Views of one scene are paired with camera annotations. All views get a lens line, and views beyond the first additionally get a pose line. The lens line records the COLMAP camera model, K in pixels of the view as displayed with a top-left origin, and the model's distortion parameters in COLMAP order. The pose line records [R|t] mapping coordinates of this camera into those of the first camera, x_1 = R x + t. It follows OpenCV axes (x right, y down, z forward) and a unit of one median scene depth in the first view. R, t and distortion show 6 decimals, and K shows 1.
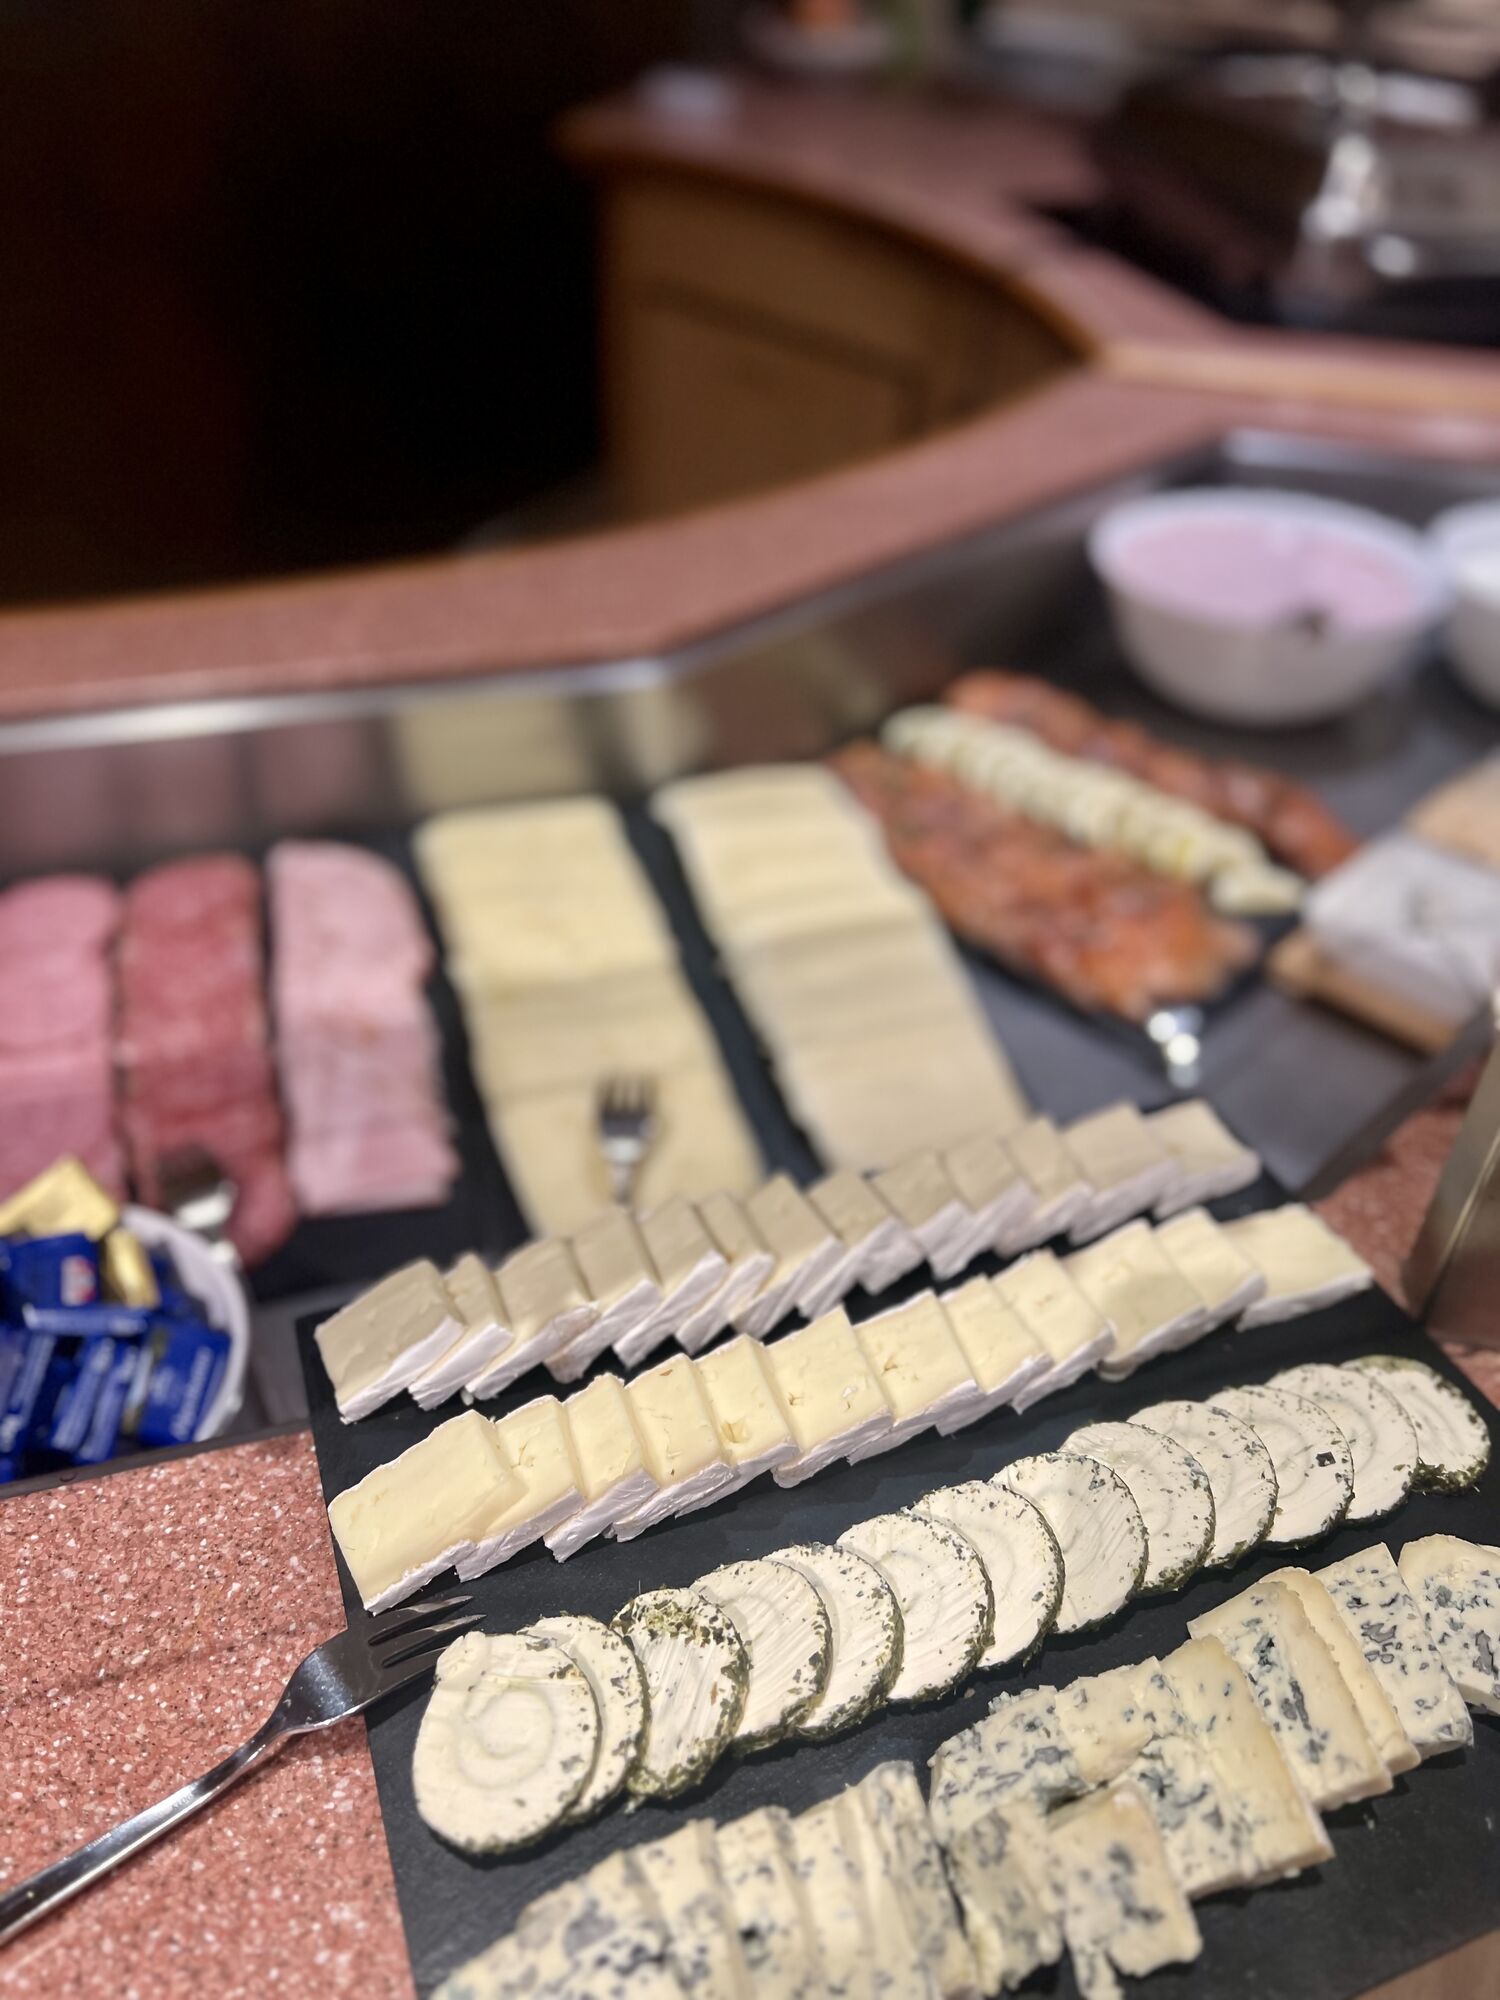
lens RADIAL K [[1514.0, 0, 748.4], [0, 1514.0, 999.1], [0, 0, 1]] dist [-0.011548, -0.005121]
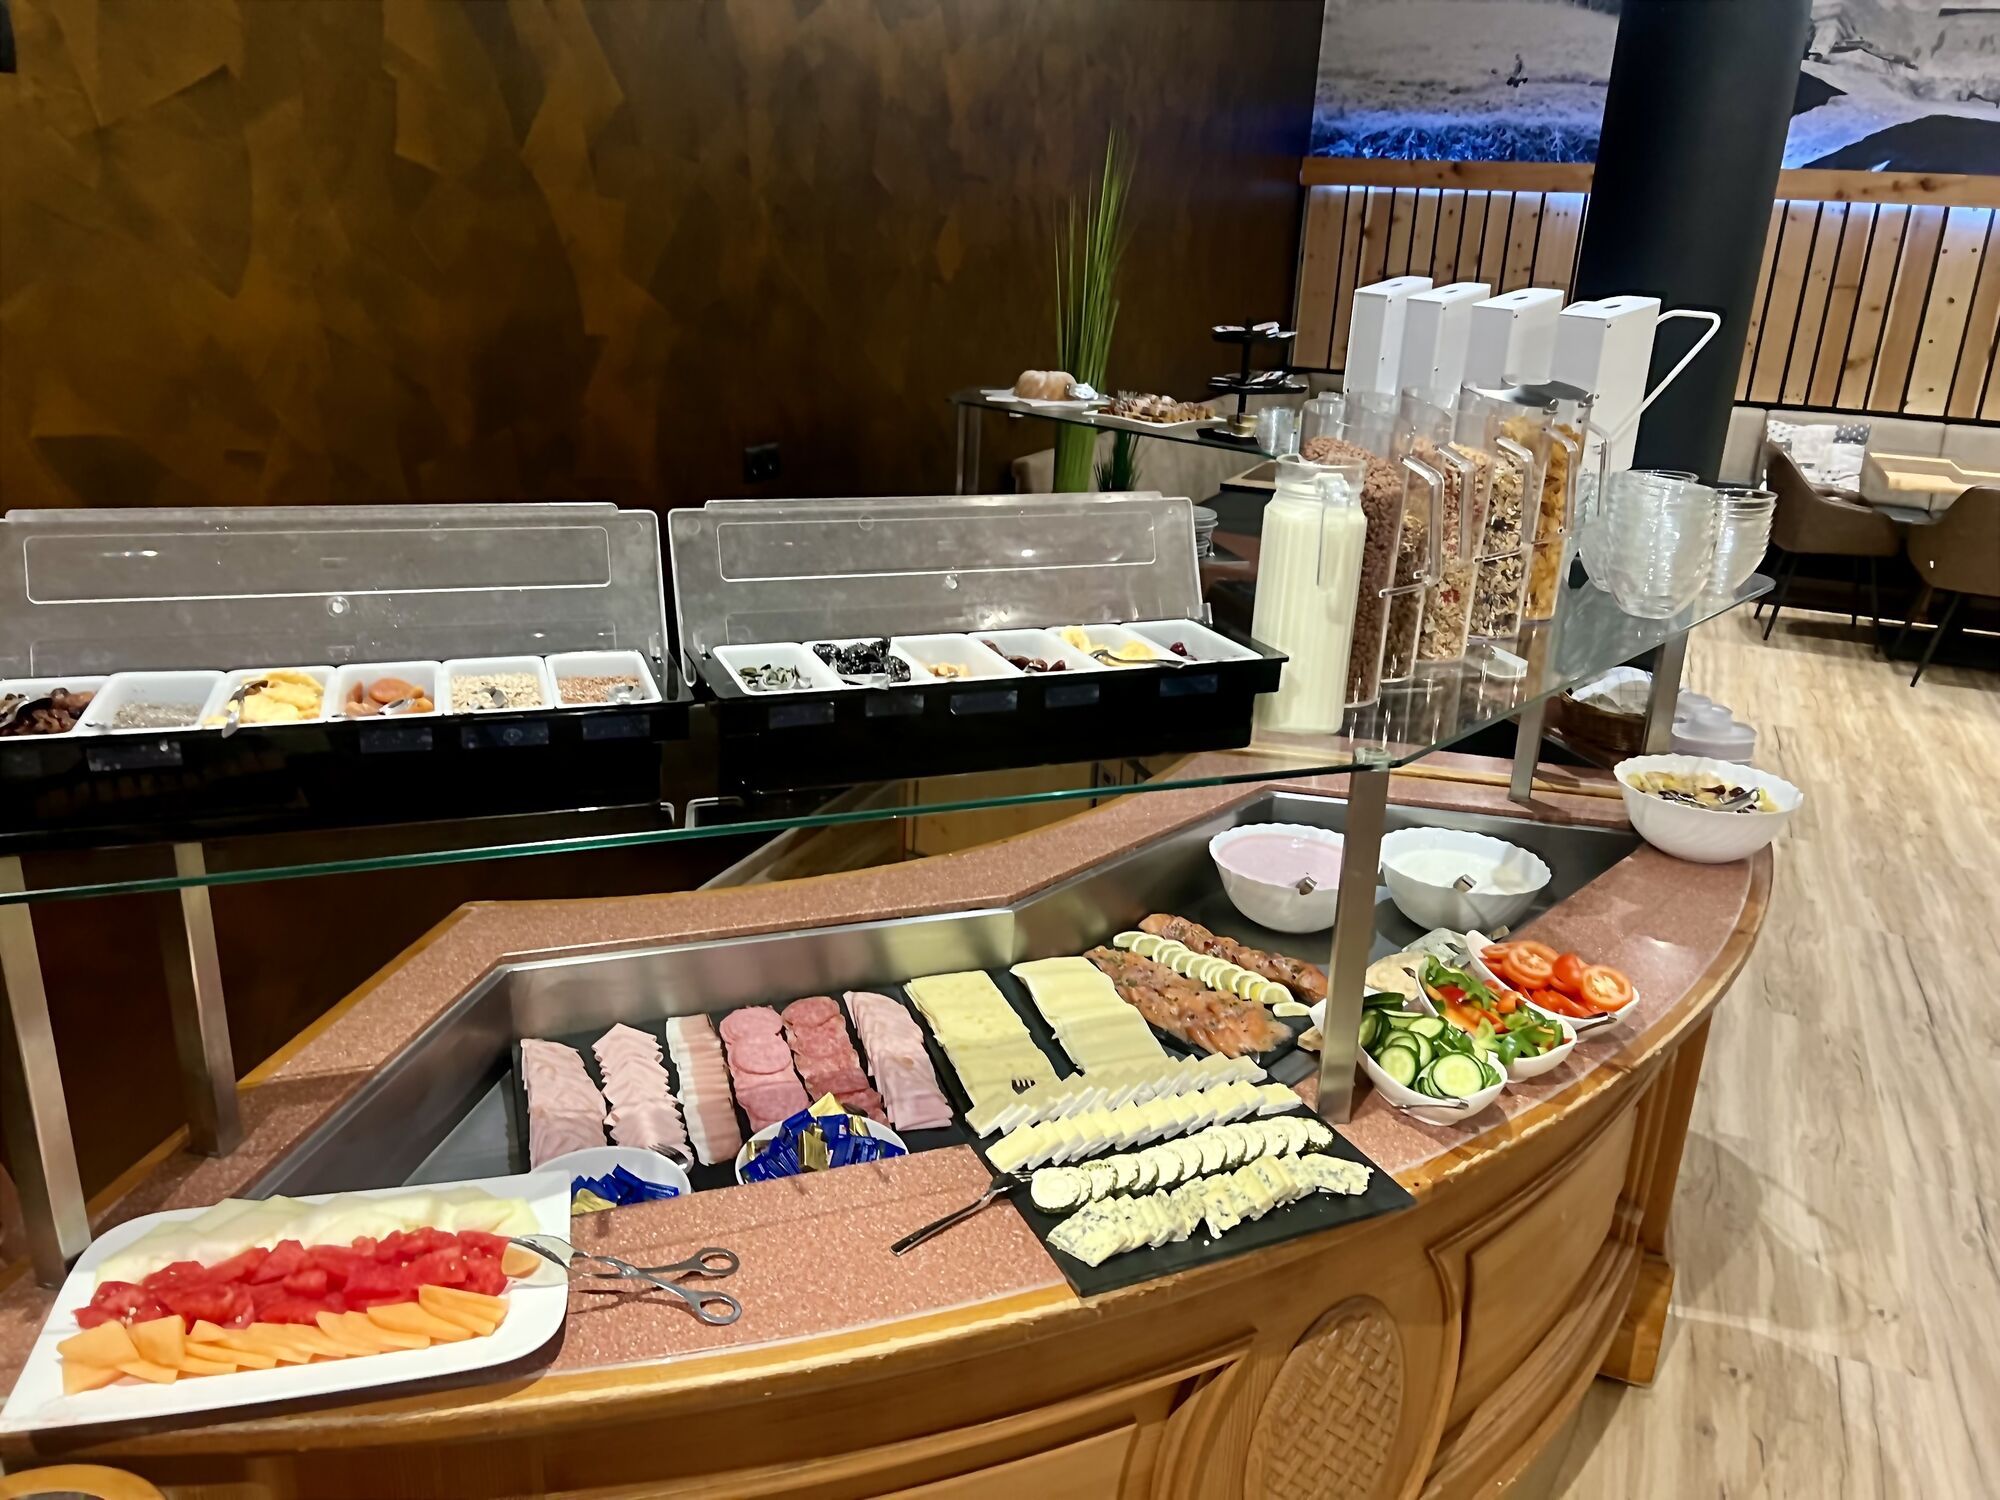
lens RADIAL K [[1514.0, 0, 1000.6], [0, 1514.0, 750.8], [0, 0, 1]] dist [-0.011548, -0.005121]
pose [[0.998133, 0.001260, 0.061072, -0.219712], [0.018374, 0.947294, -0.319840, 0.277086], [-0.058256, 0.320364, 0.945501, -1.196755]]
